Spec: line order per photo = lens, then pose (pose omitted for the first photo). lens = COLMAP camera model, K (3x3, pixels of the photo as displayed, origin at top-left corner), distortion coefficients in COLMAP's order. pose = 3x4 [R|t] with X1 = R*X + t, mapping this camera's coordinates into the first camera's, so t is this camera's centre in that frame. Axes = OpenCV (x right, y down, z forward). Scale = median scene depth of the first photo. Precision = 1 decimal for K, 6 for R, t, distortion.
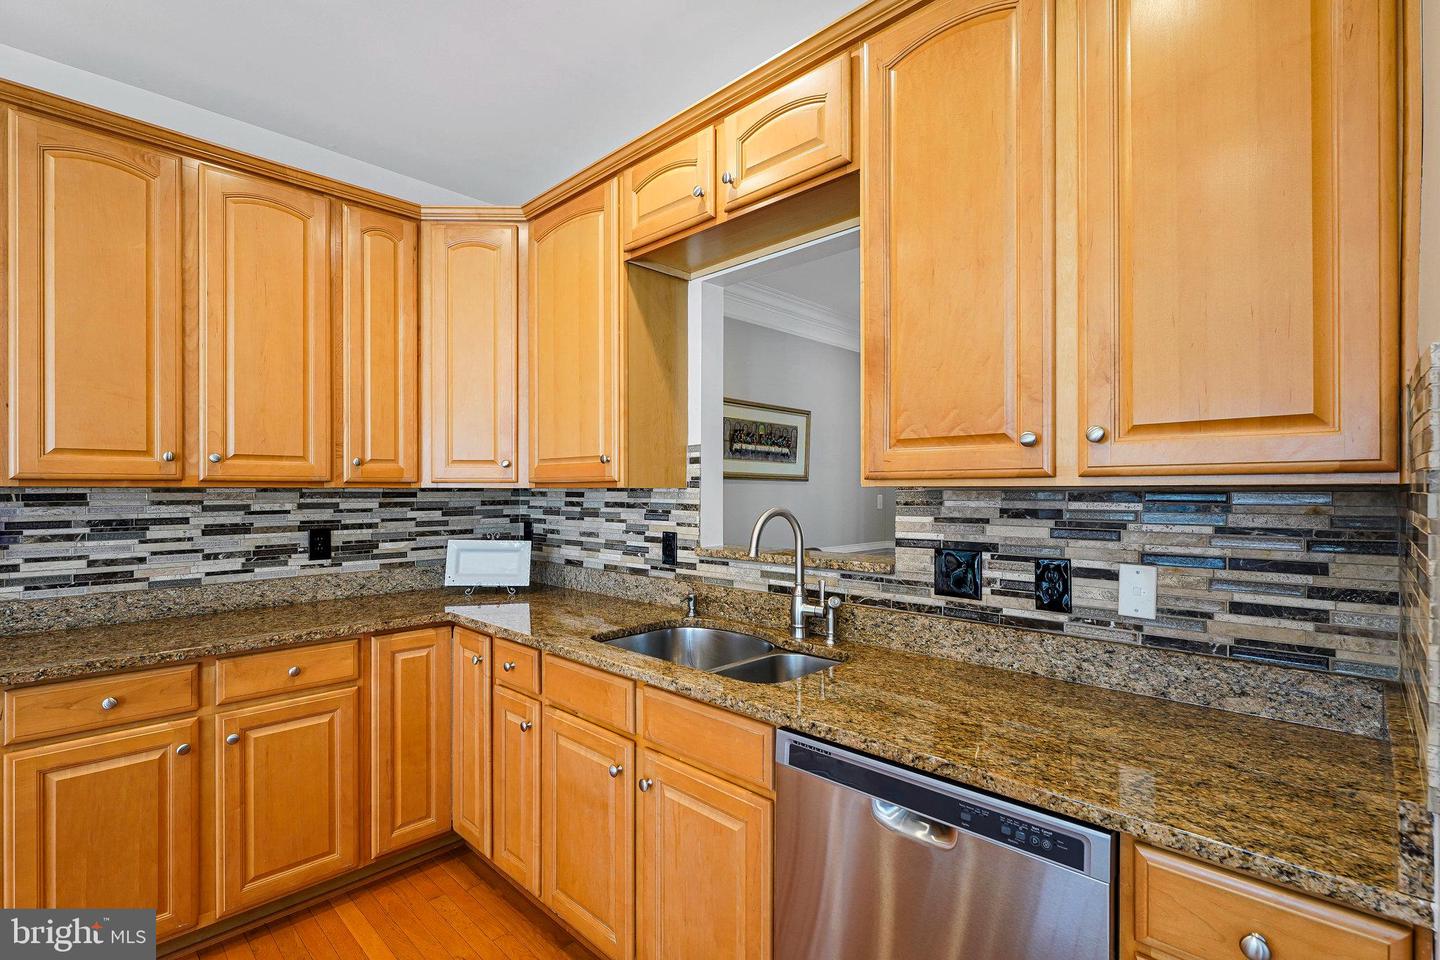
lens RADIAL K [[653.9, 0, 726.7], [0, 653.9, 488.2], [0, 0, 1]] dist [-0.008081, 0.000483]
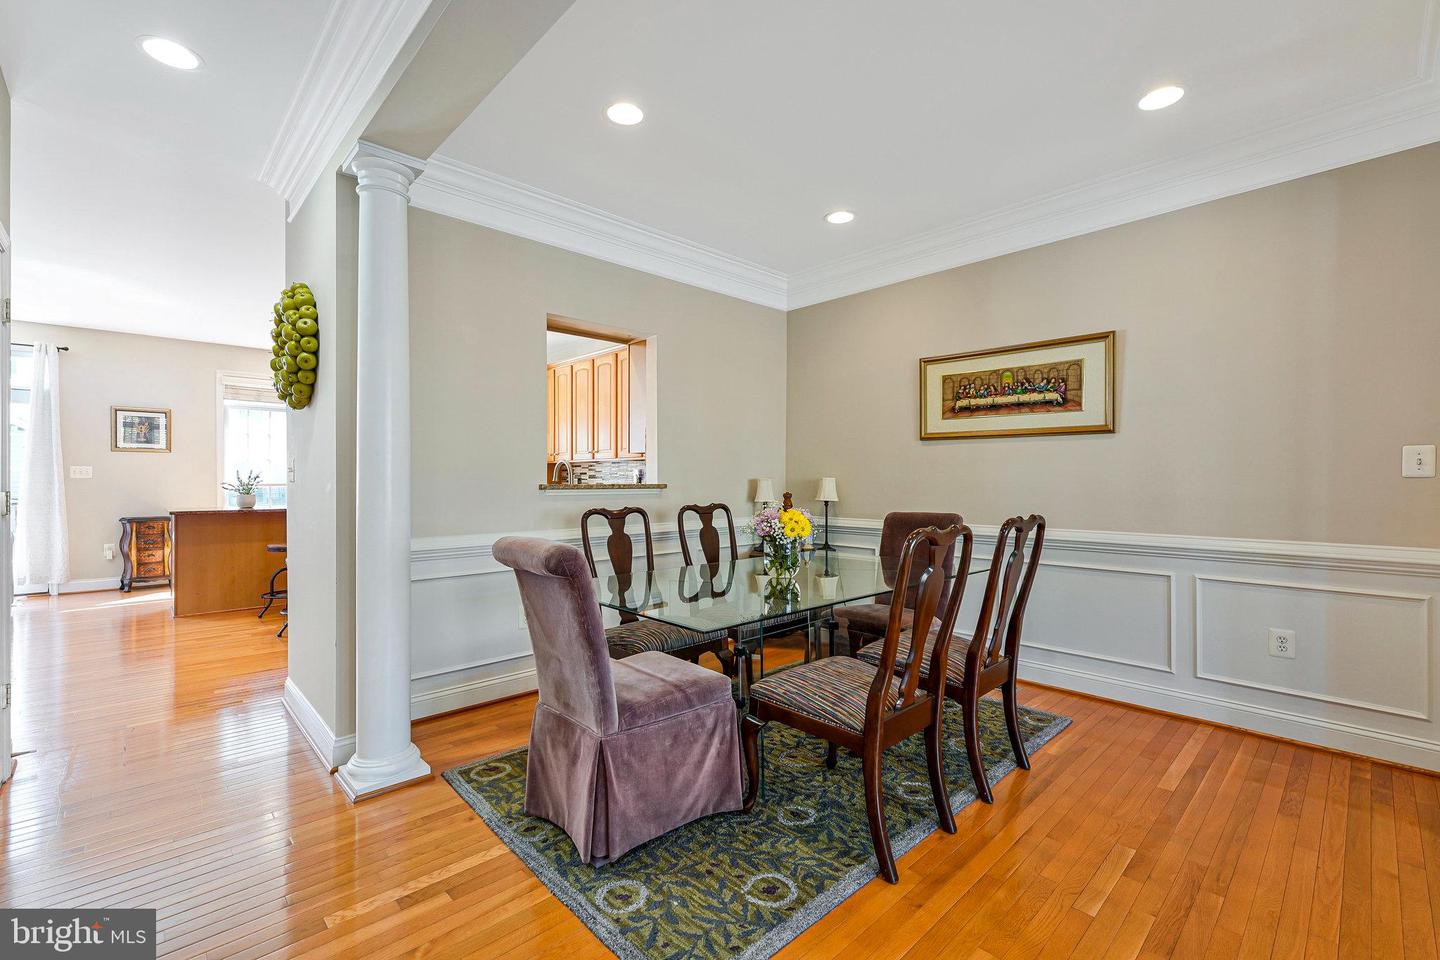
lens RADIAL K [[628.5, 0, 742.8], [0, 628.5, 484.3], [0, 0, 1]] dist [-0.011522, -0.000116]
pose [[-0.034083, 0.005096, -0.999406, 1.864849], [0.002755, 0.999984, 0.005005, 0.092438], [0.999415, -0.002583, -0.034096, 1.457390]]
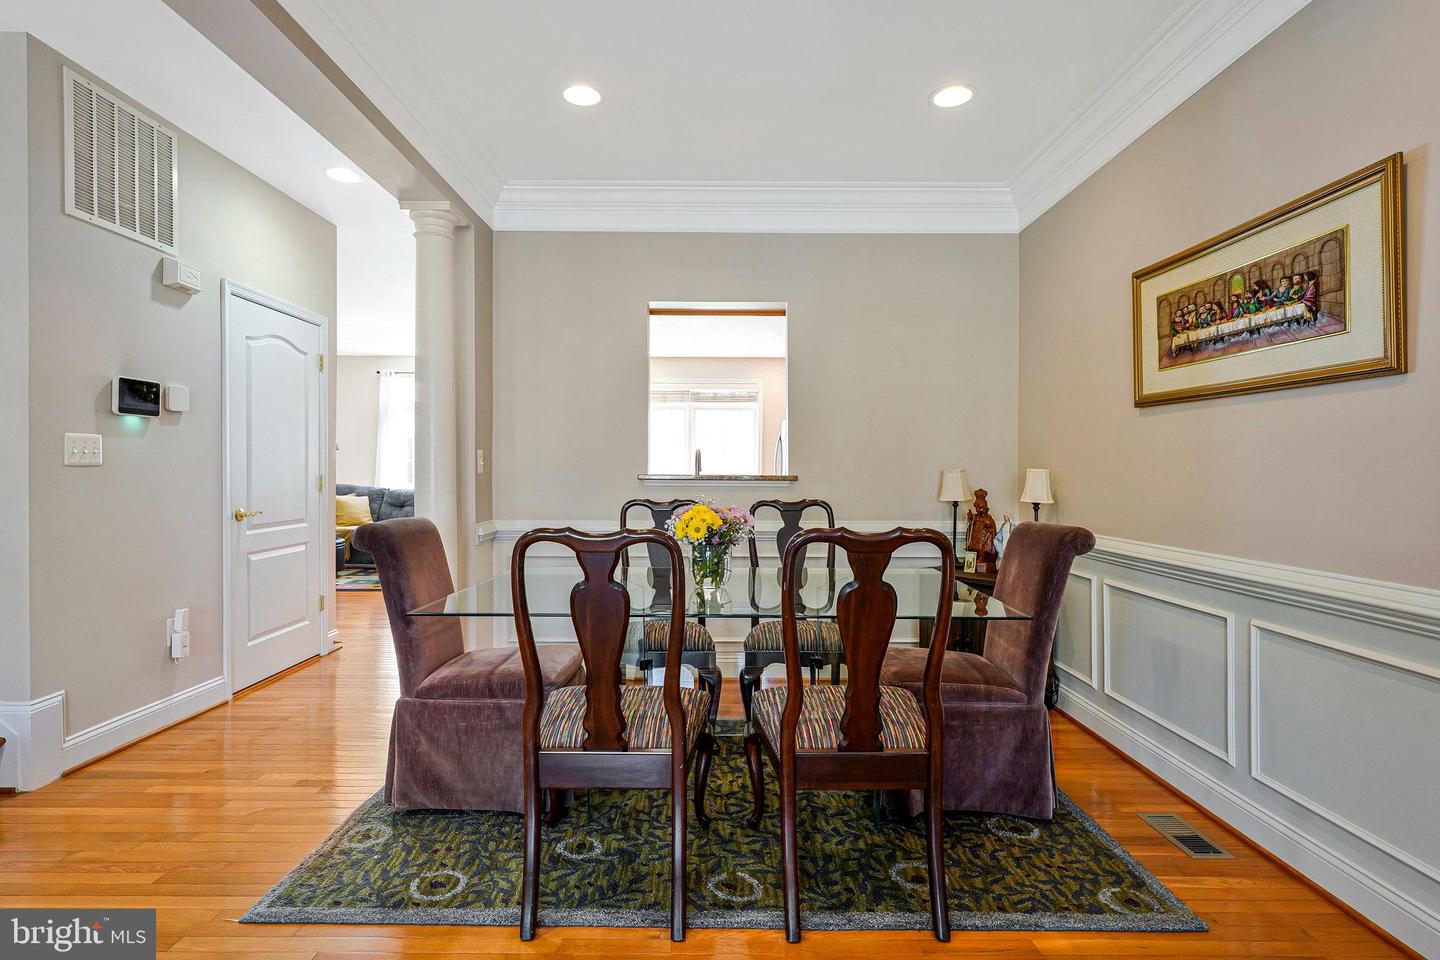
lens RADIAL K [[740.8, 0, 722.5], [0, 740.8, 476.6], [0, 0, 1]] dist [0.003670, -0.000895]
pose [[-0.725383, 0.005594, -0.688323, 1.447252], [0.000803, 0.999973, 0.007281, 0.088950], [0.688345, 0.004729, -0.725368, 2.405080]]
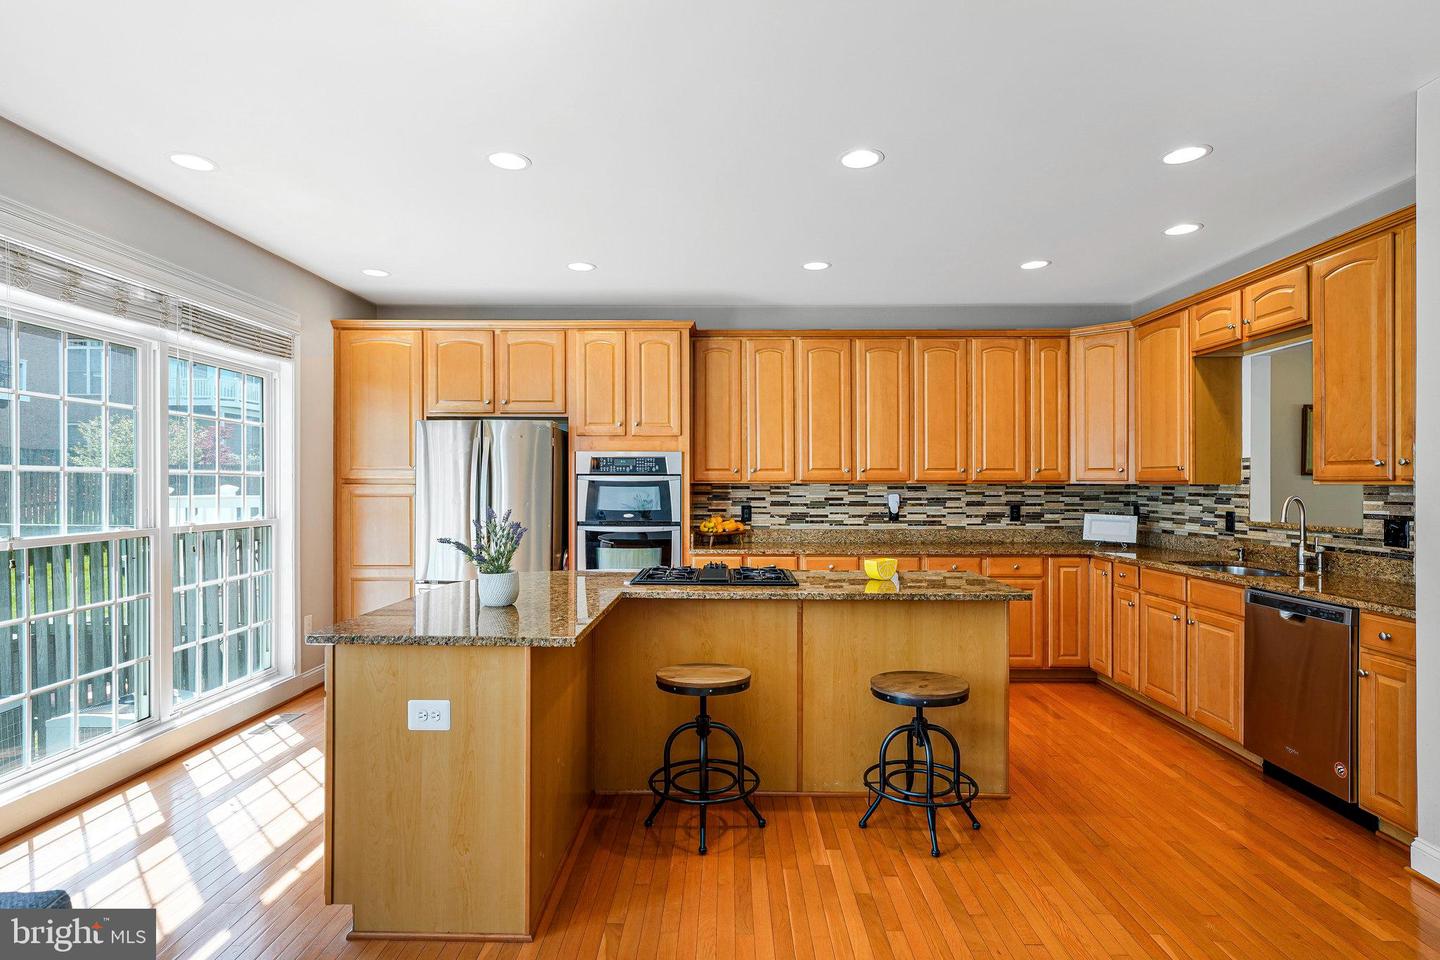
lens RADIAL K [[740.8, 0, 716.8], [0, 740.8, 480.7], [0, 0, 1]] dist [0.003670, -0.000895]
pose [[0.677071, -0.001016, -0.735917, 0.444783], [-0.000086, 0.999999, -0.001460, -0.006948], [0.735918, 0.001052, 0.677070, -1.297453]]
